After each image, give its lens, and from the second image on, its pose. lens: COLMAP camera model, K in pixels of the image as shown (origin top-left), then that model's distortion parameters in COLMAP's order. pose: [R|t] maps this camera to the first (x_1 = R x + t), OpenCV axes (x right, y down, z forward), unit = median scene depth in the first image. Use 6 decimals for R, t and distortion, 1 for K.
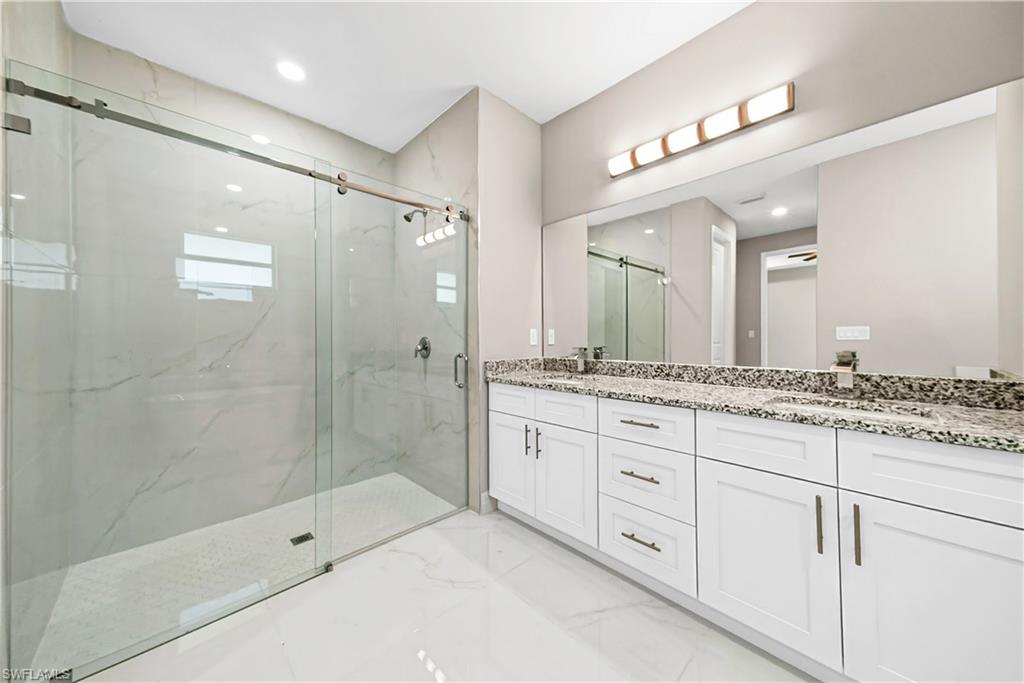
lens RADIAL K [[351.0, 0, 509.2], [0, 351.0, 335.6], [0, 0, 1]] dist [0.006065, 0.001698]
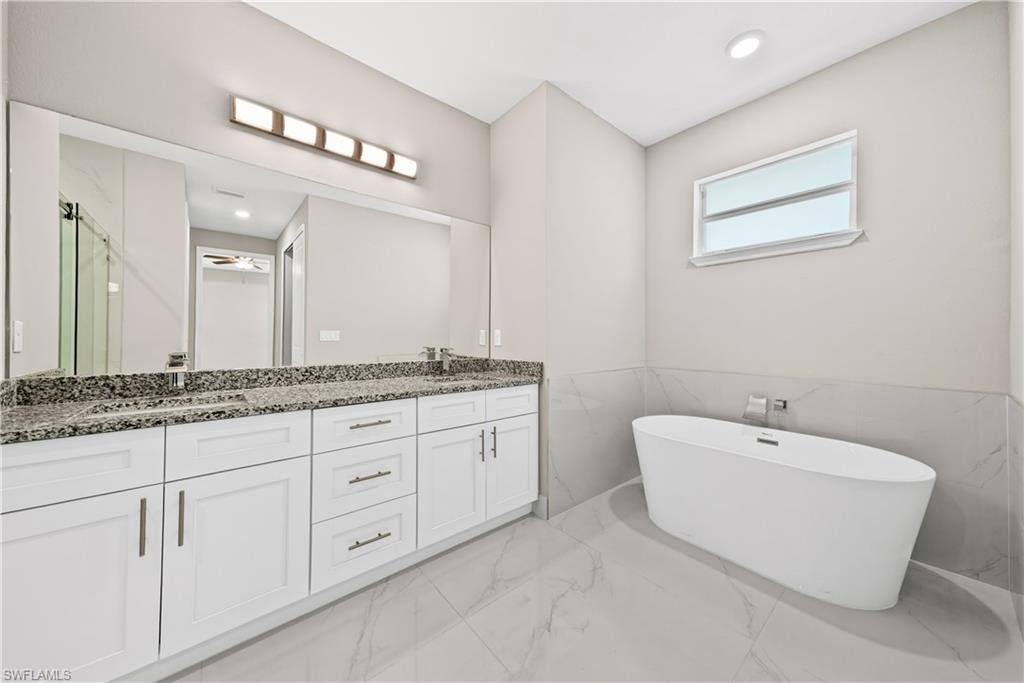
lens RADIAL K [[351.0, 0, 502.9], [0, 351.0, 339.1], [0, 0, 1]] dist [0.006065, 0.001698]
pose [[0.061319, 0.003699, 0.998111, -0.572097], [-0.011155, 0.999933, -0.003021, 0.006331], [-0.998056, -0.010949, 0.061356, 0.530246]]
